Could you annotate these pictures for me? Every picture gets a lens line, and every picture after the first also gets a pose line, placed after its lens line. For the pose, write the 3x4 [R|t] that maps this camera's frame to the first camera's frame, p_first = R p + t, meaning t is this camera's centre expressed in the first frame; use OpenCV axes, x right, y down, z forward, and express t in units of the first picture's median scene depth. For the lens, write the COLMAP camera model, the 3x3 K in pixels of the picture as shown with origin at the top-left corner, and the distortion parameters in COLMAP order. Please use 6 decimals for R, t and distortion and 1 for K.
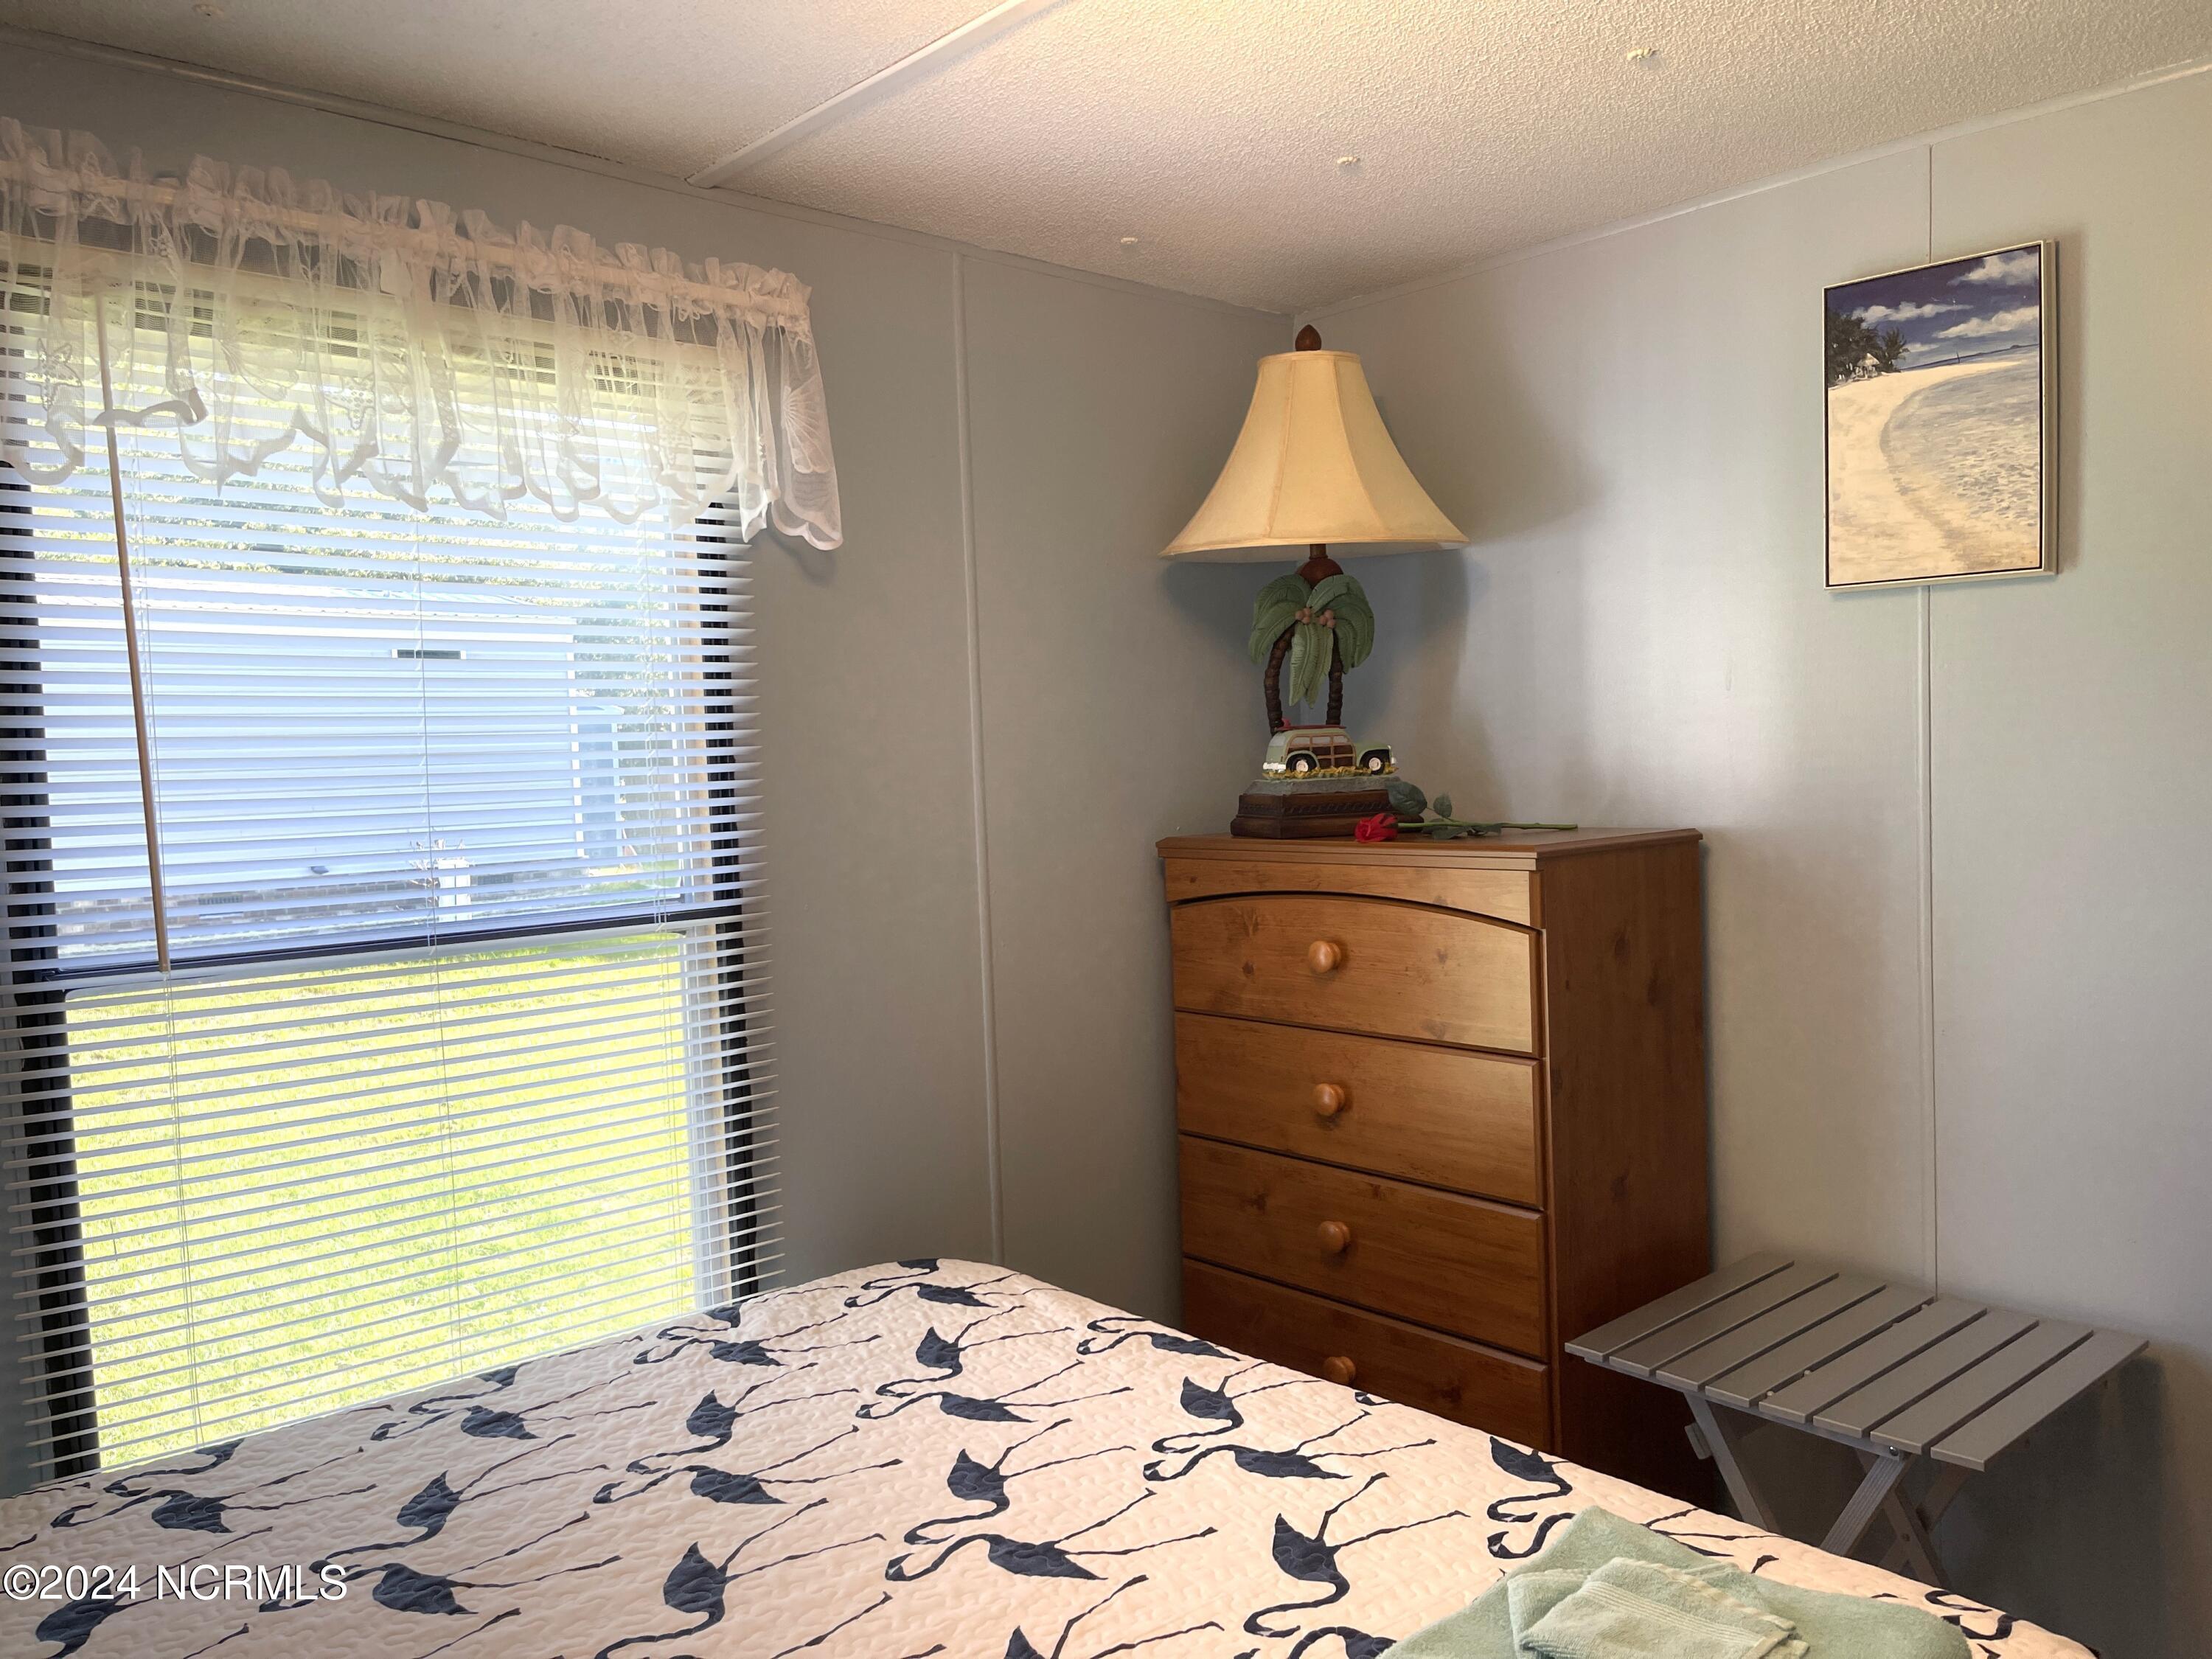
lens RADIAL K [[1670.4, 0, 1114.5], [0, 1670.4, 830.6], [0, 0, 1]] dist [0.065741, -0.093735]
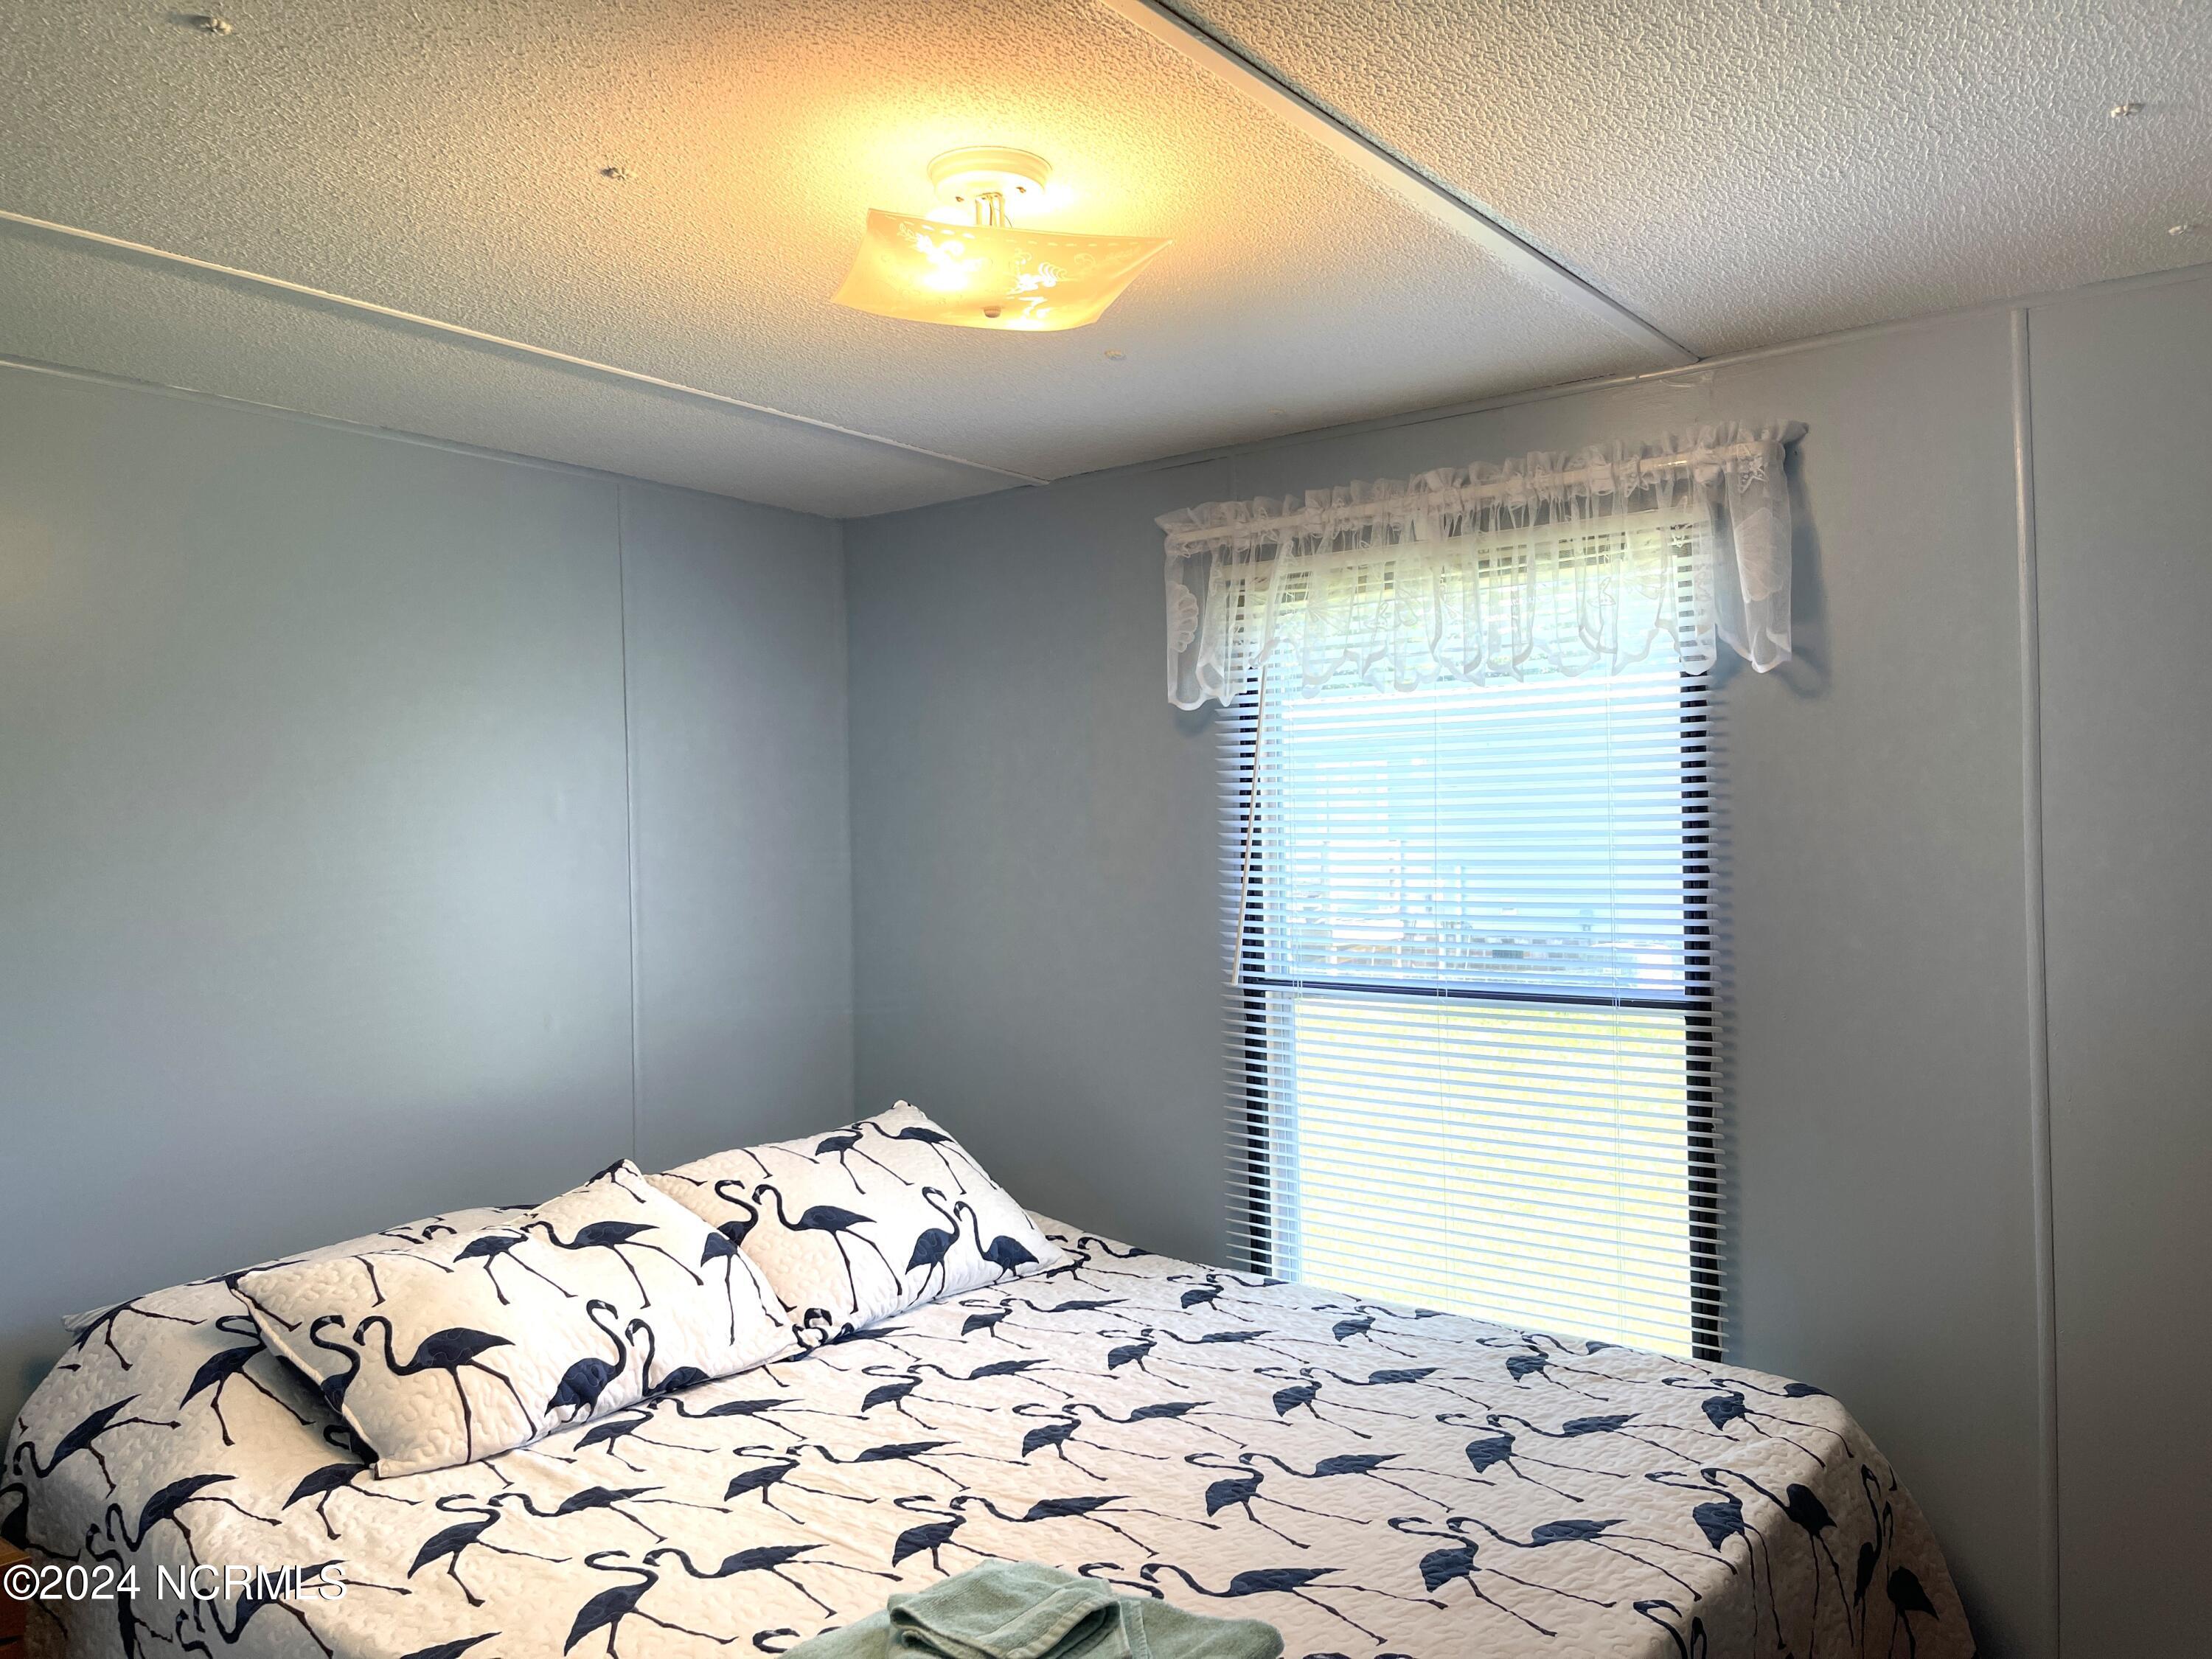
lens RADIAL K [[1670.4, 0, 1112.8], [0, 1670.4, 831.8], [0, 0, 1]] dist [0.065741, -0.093735]
pose [[0.163157, 0.022982, -0.986332, 0.966806], [-0.041931, 0.998987, 0.016341, -0.083197], [0.985709, 0.038692, 0.163955, 0.525111]]
